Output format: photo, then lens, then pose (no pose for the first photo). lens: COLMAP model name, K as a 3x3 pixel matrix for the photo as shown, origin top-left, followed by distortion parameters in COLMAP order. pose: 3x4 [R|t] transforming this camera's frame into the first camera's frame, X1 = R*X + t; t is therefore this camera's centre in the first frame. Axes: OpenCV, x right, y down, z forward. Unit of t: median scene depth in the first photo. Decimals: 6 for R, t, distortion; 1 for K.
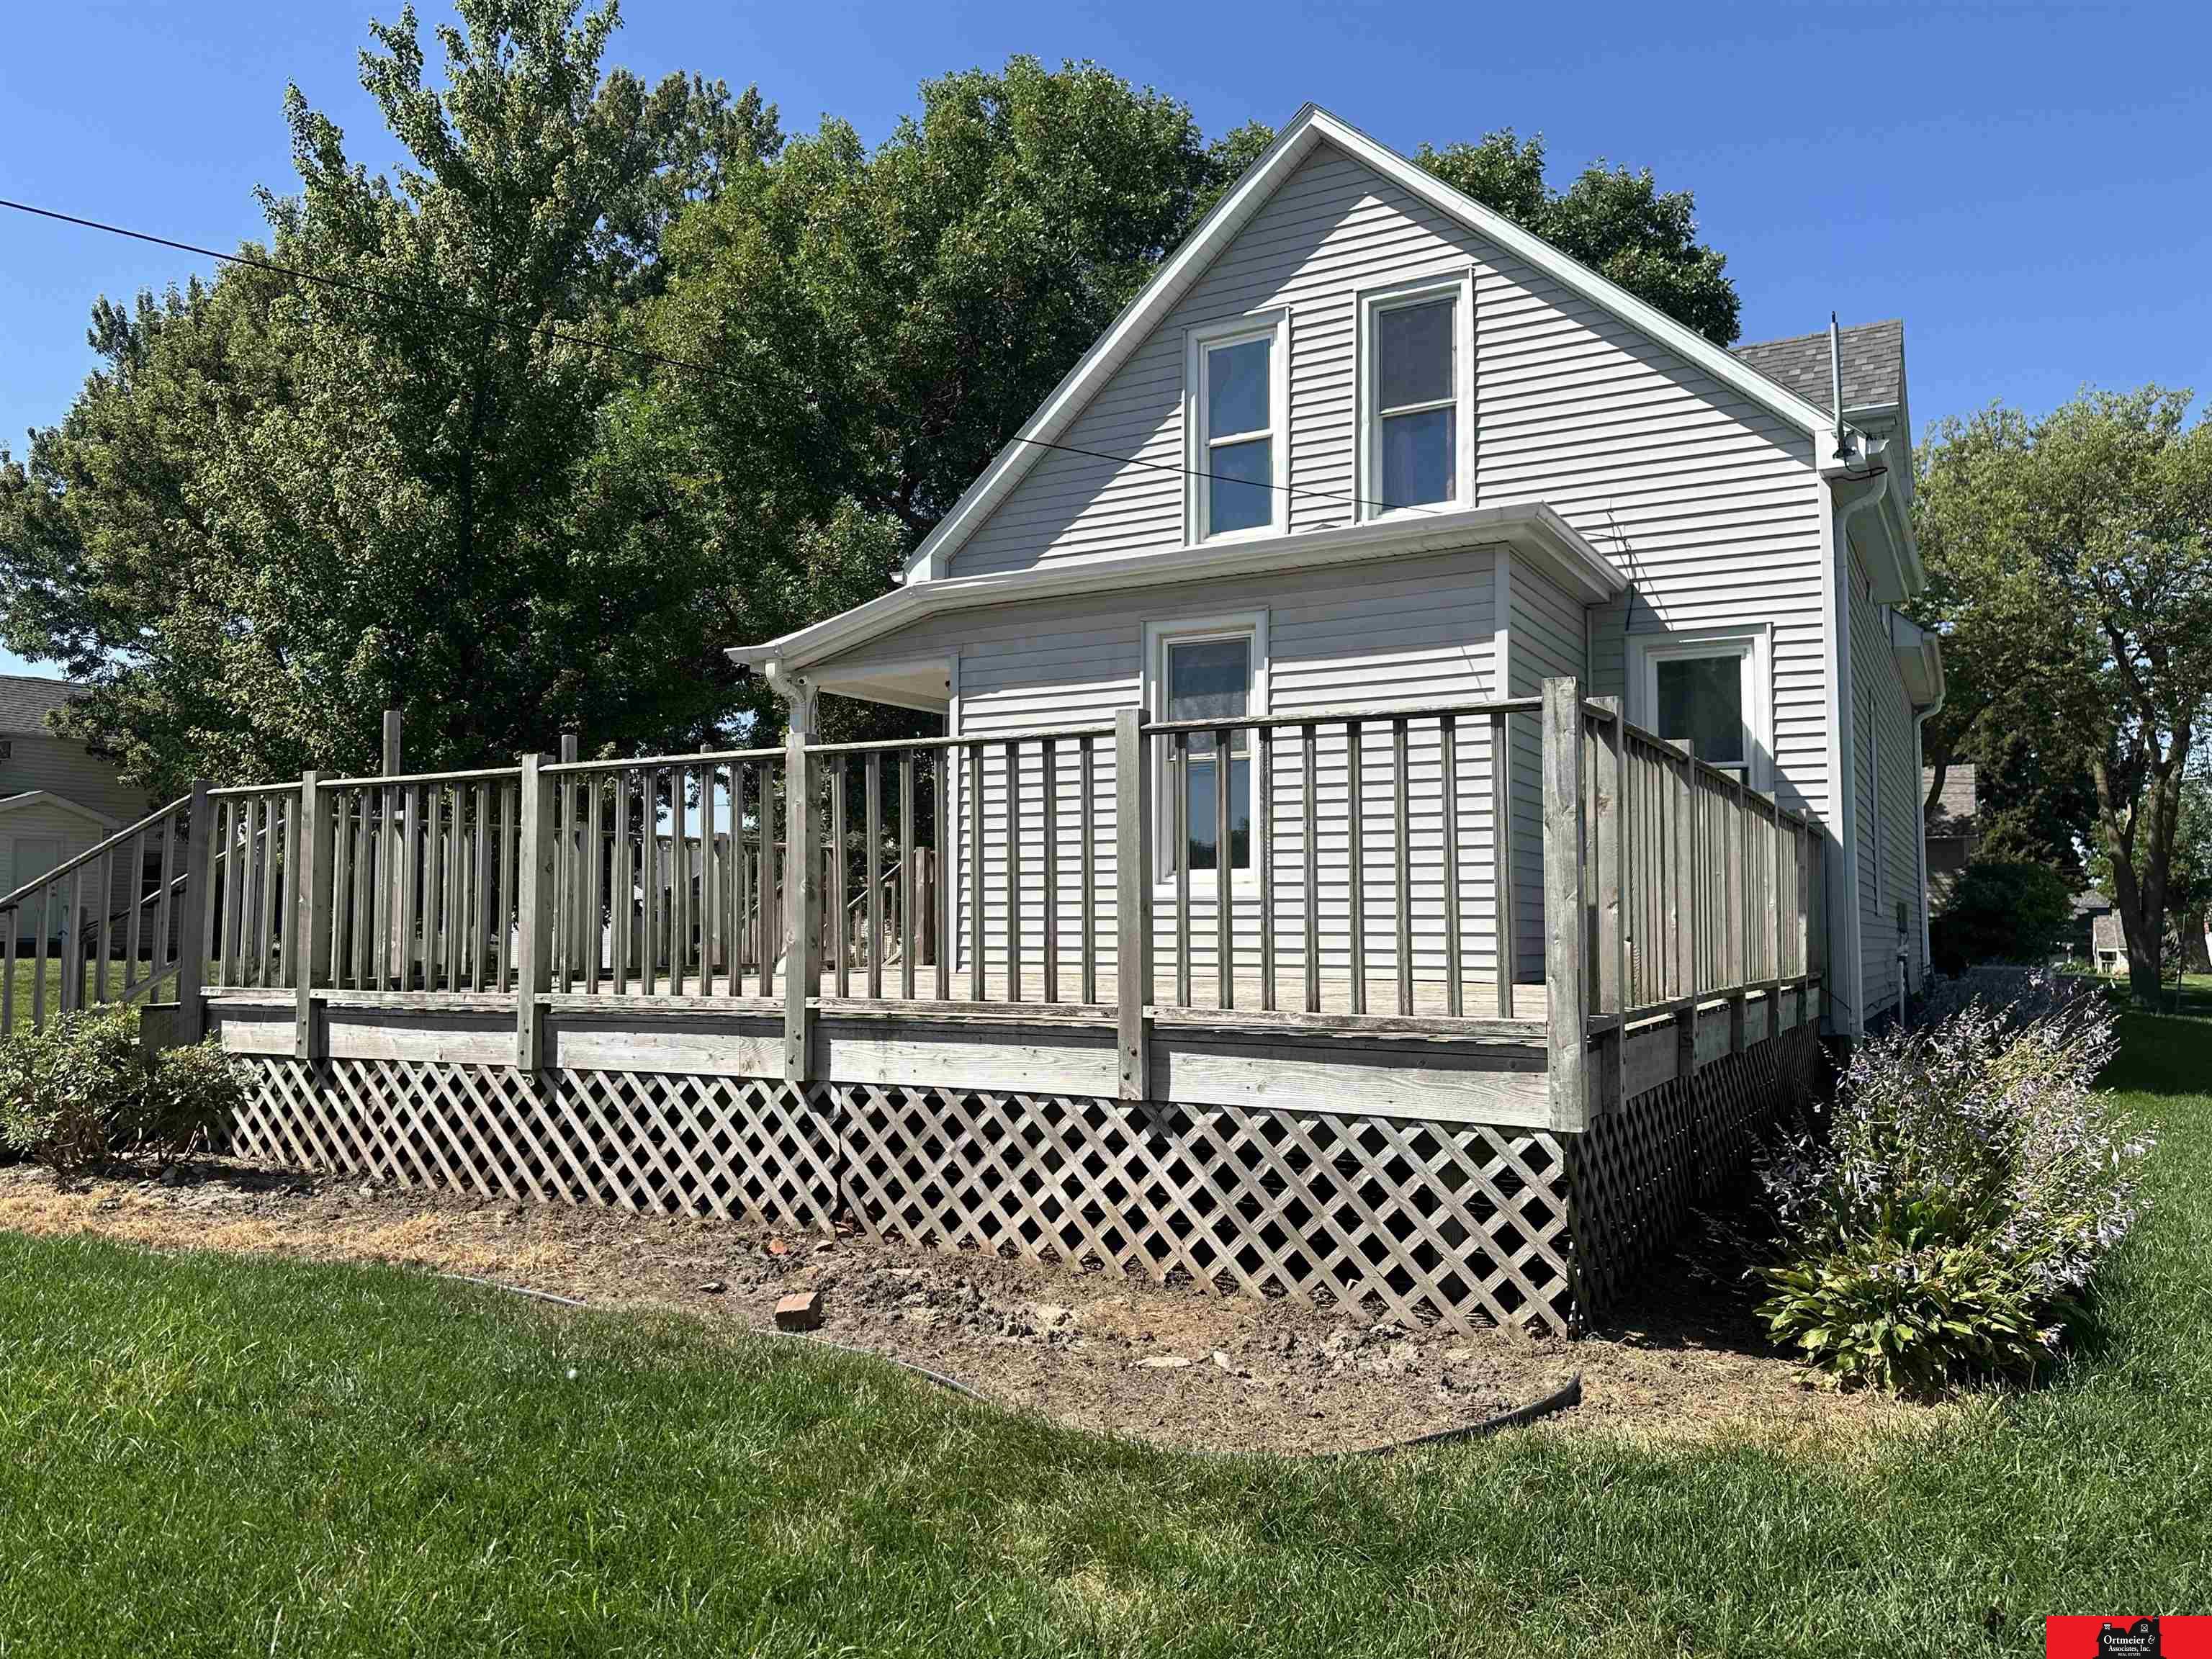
lens RADIAL K [[1640.9, 0, 1106.0], [0, 1640.9, 829.5], [0, 0, 1]] dist [-0.001607, -0.000485]
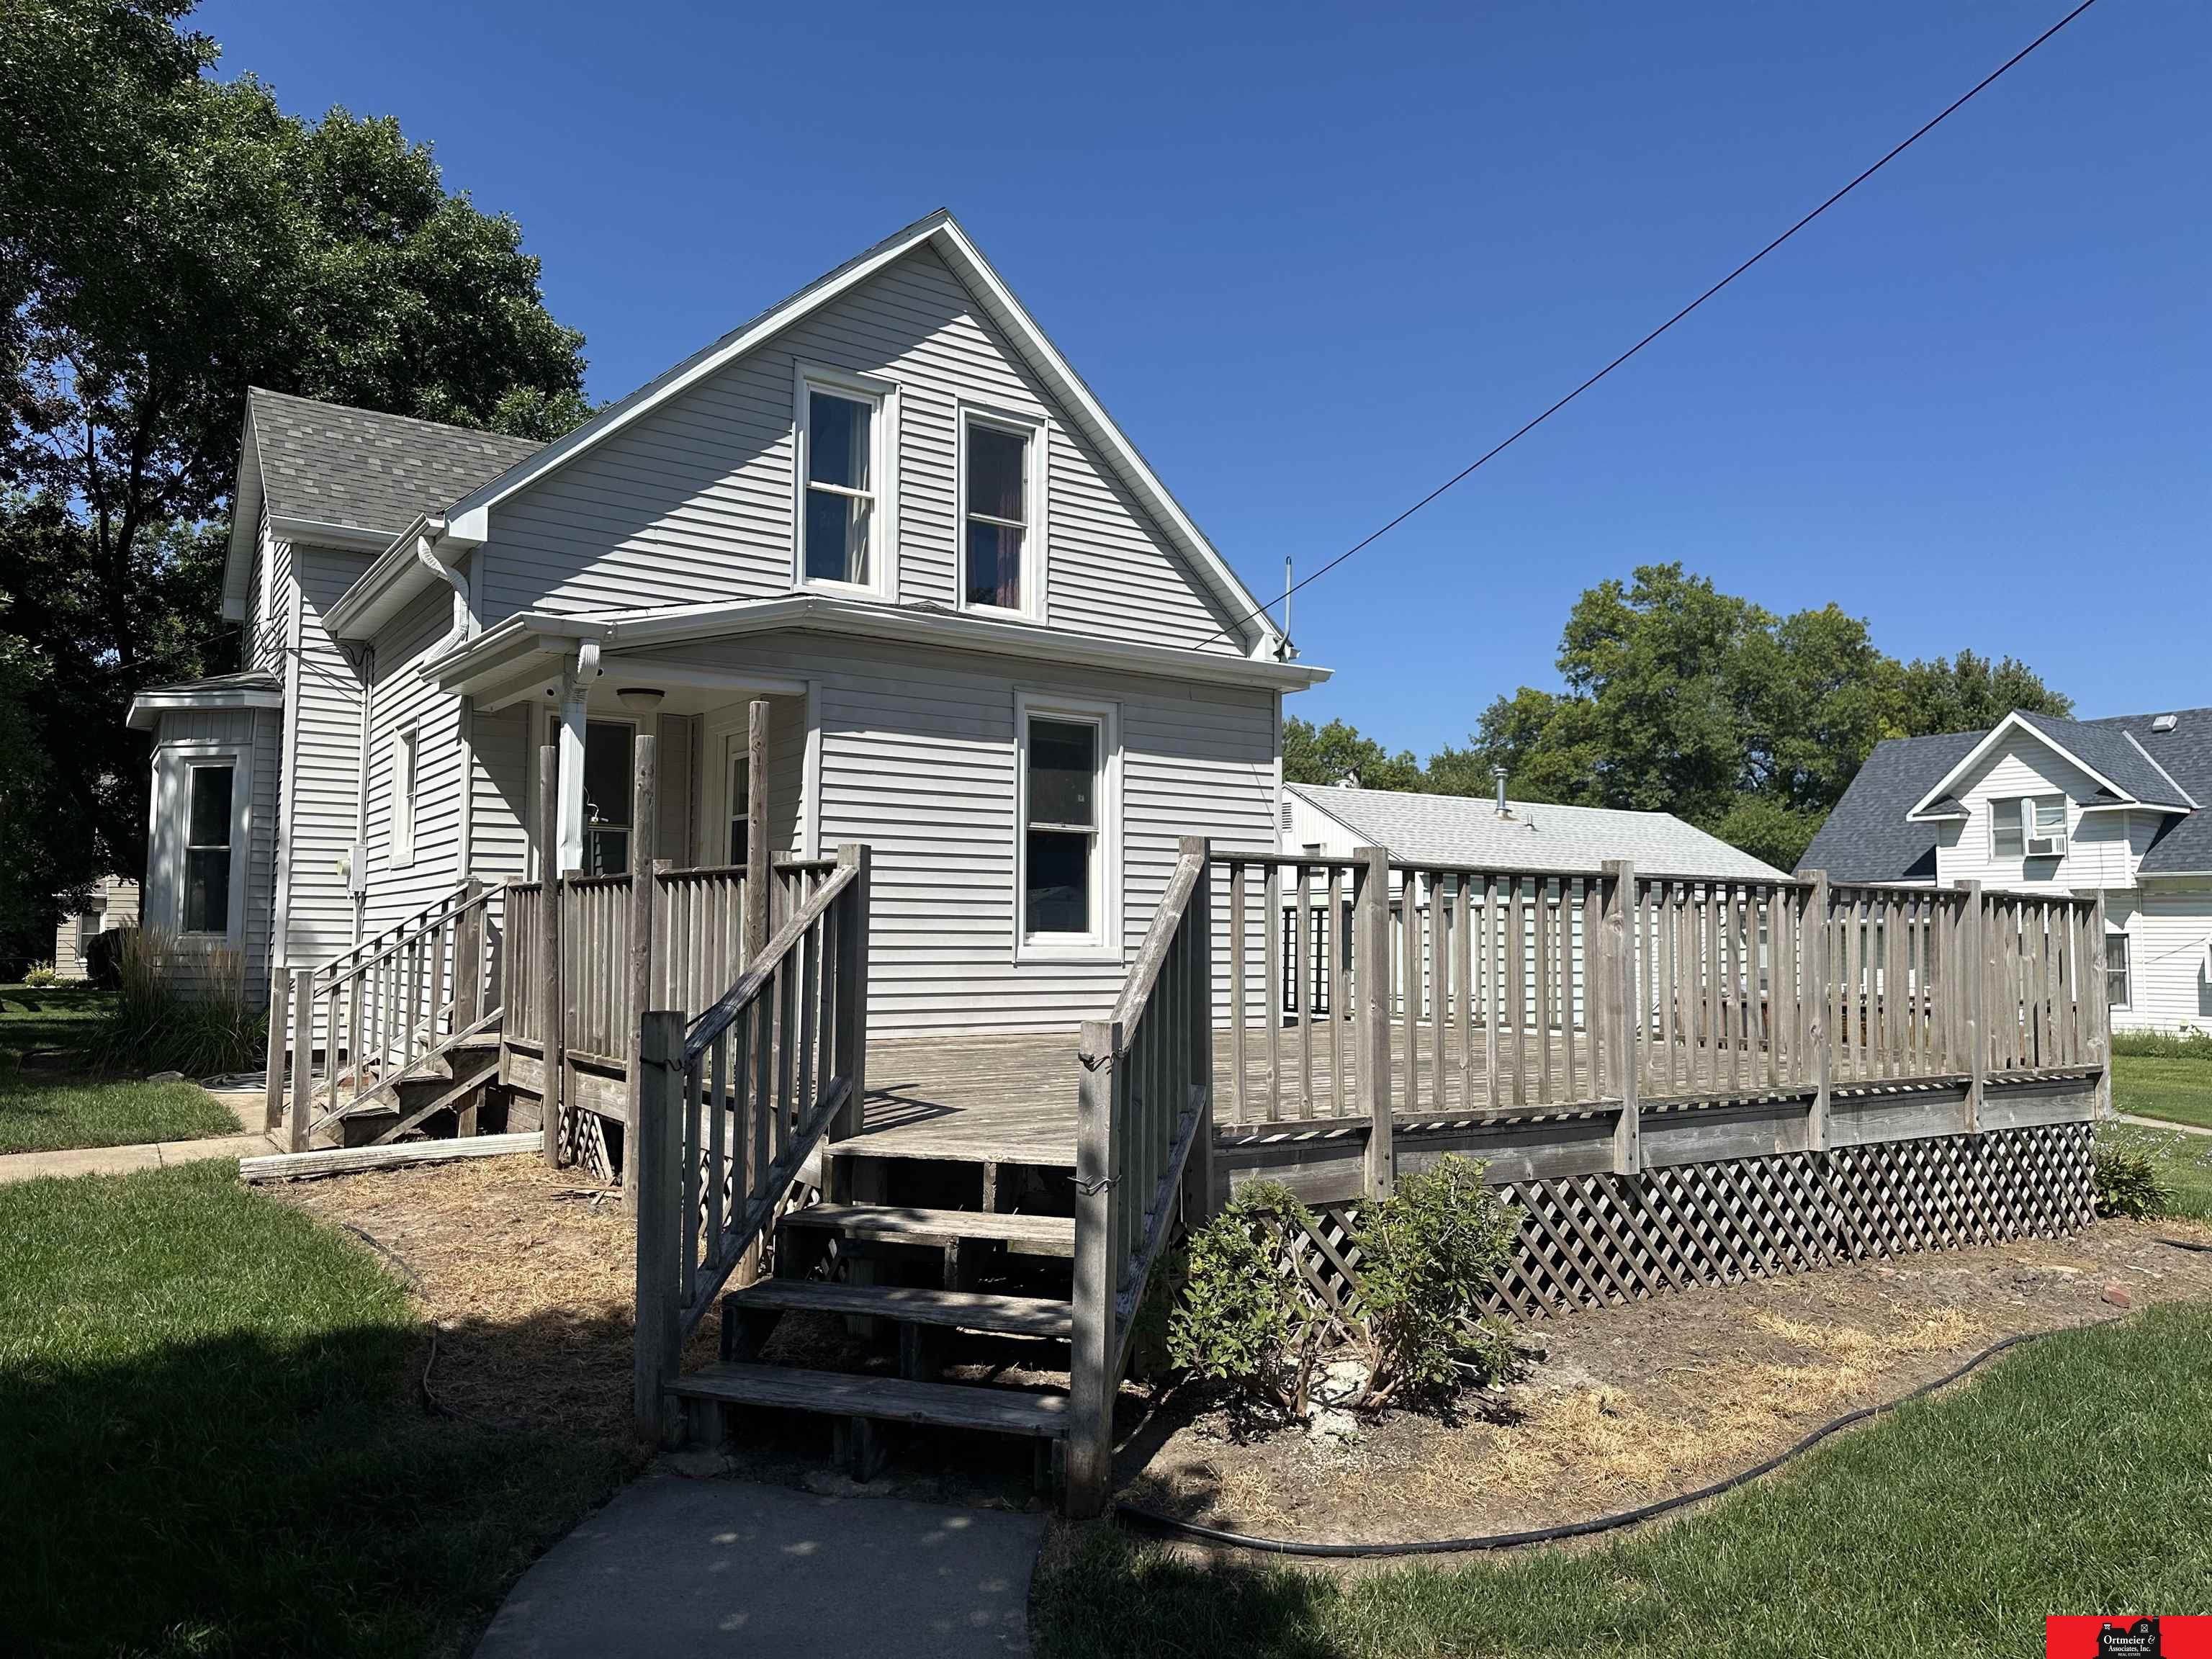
lens RADIAL K [[1526.5, 0, 1106.0], [0, 1526.5, 829.5], [0, 0, 1]] dist [0.148935, -0.262293]
pose [[0.437148, 0.071393, 0.896552, -0.724771], [-0.070505, 0.996497, -0.044974, 0.002446], [-0.896622, -0.043551, 0.440650, 0.443103]]
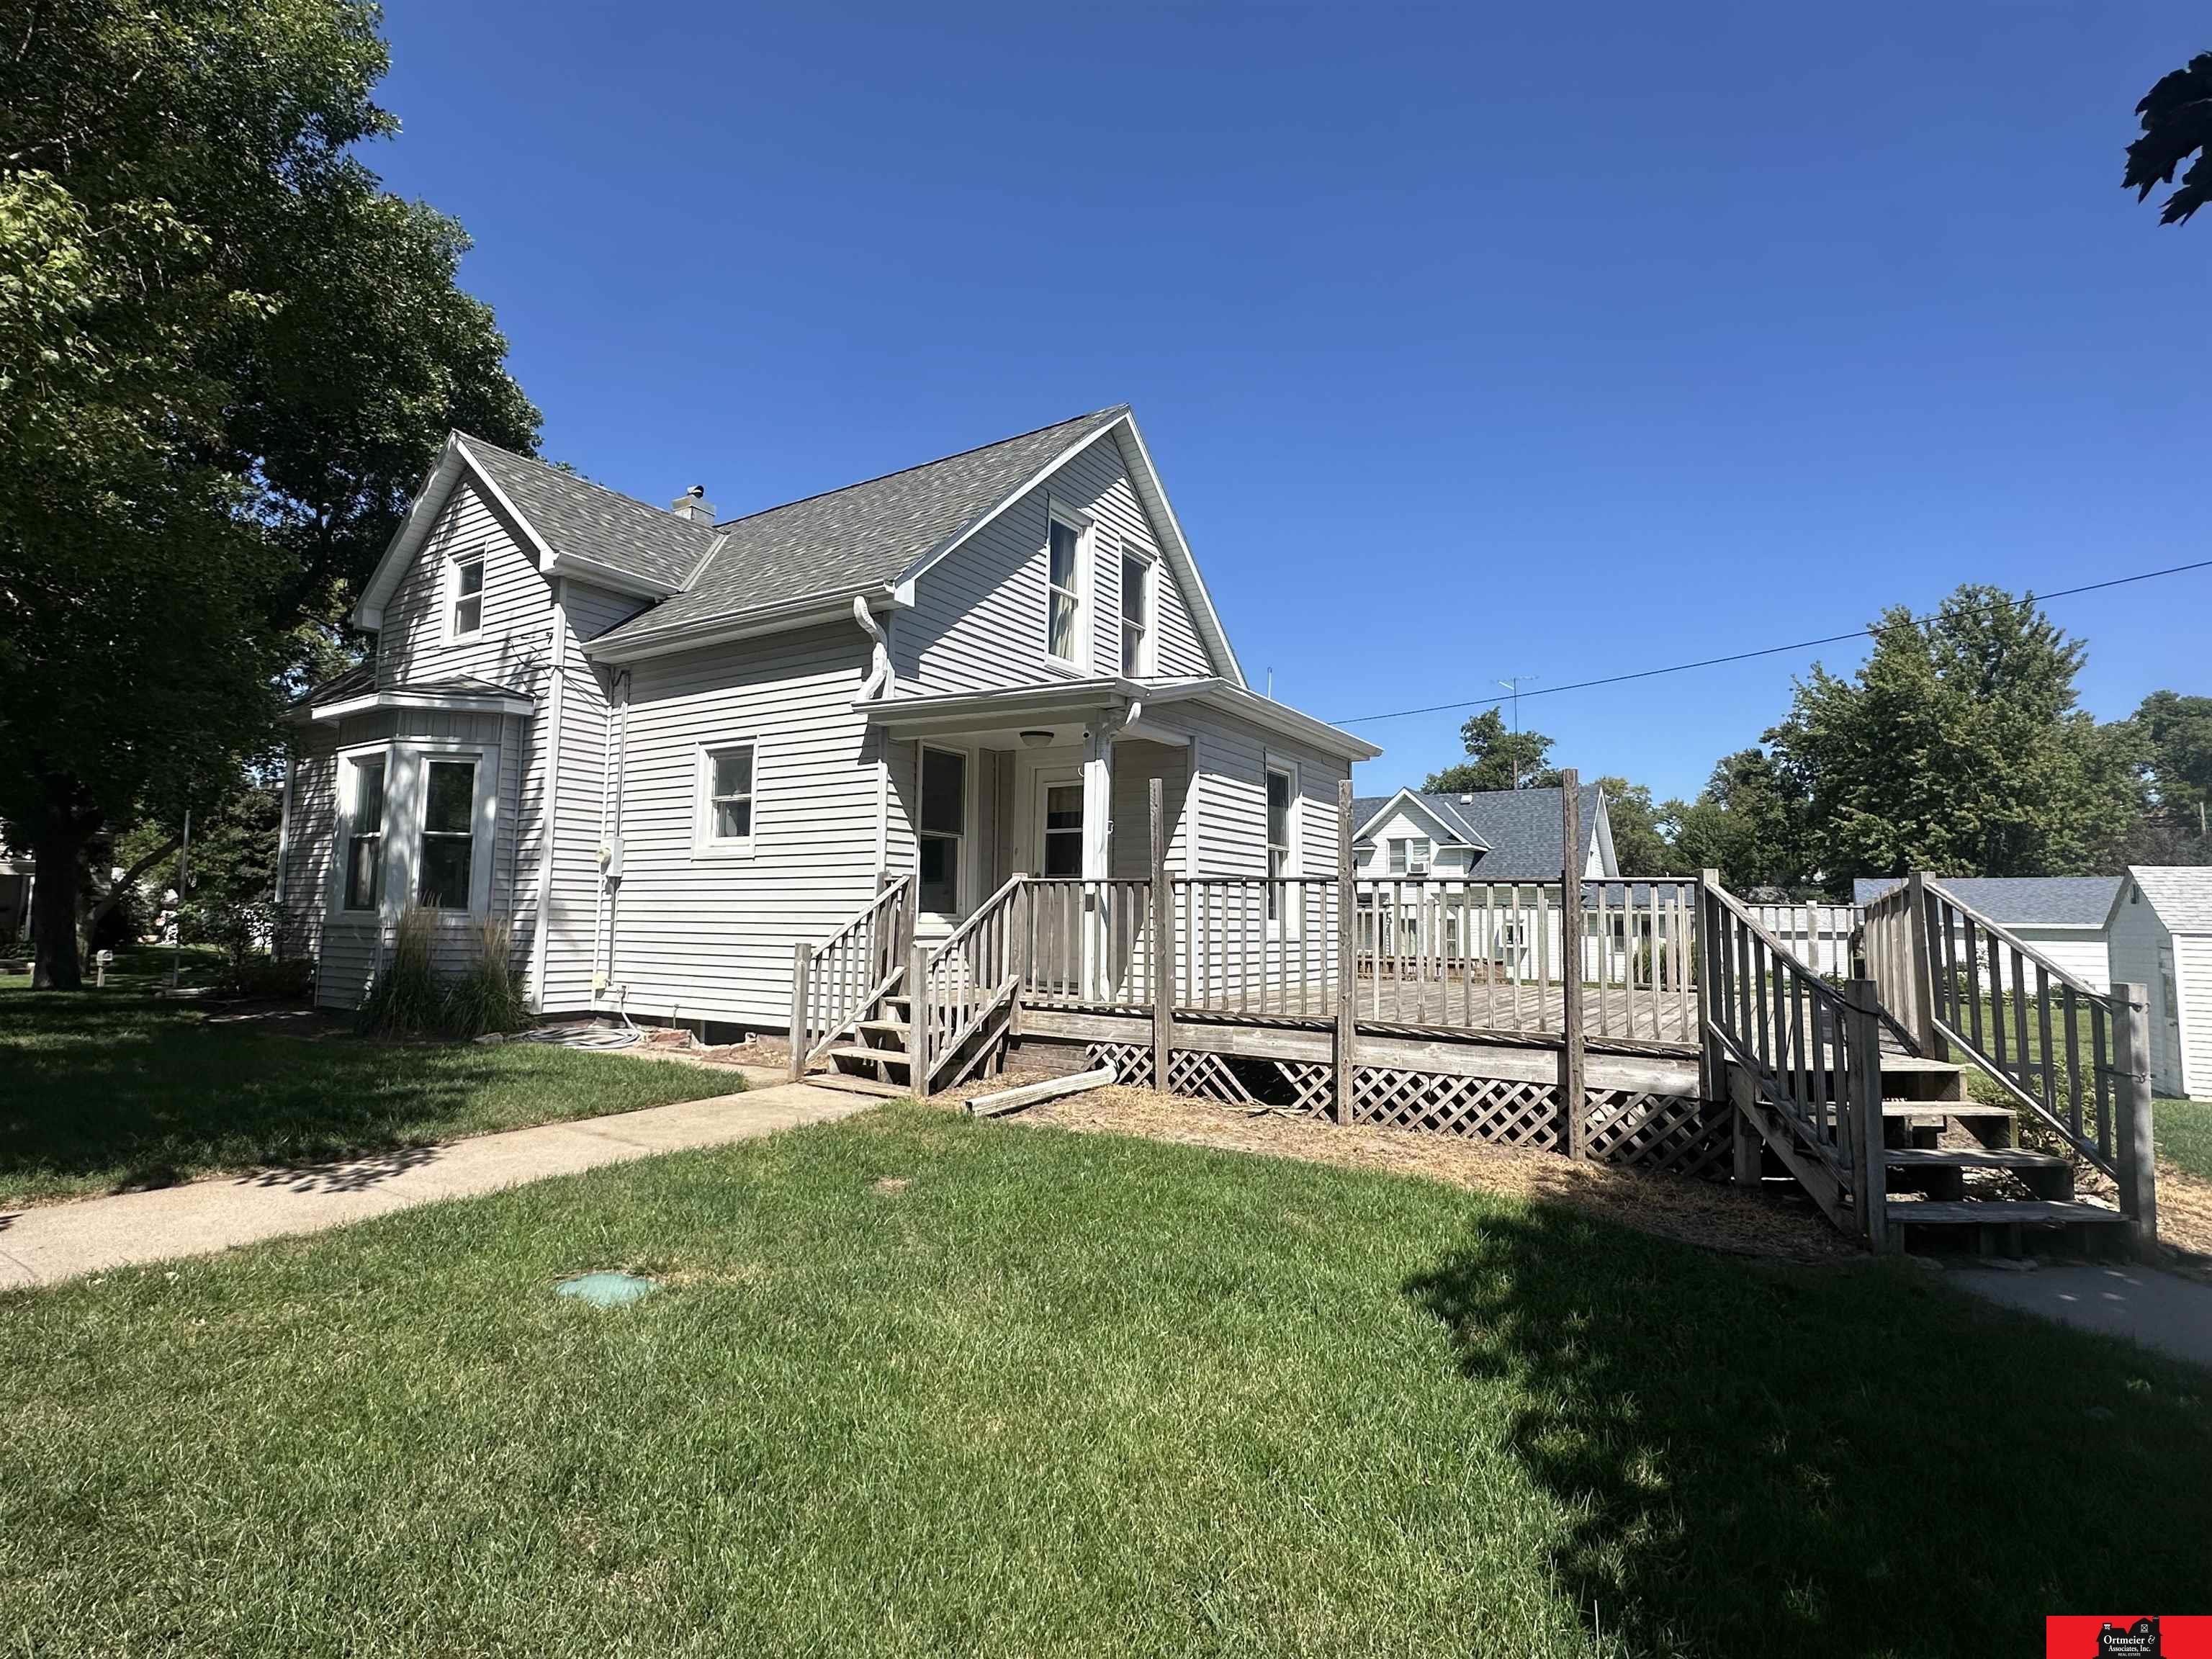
lens RADIAL K [[1083.4, 0, 1106.0], [0, 1083.4, 829.5], [0, 0, 1]] dist [-0.004106, -0.000431]
pose [[0.047482, 0.089796, 0.994828, -0.851013], [-0.084588, 0.992735, -0.085570, 0.037879], [-0.995284, -0.080088, 0.054733, 0.946244]]
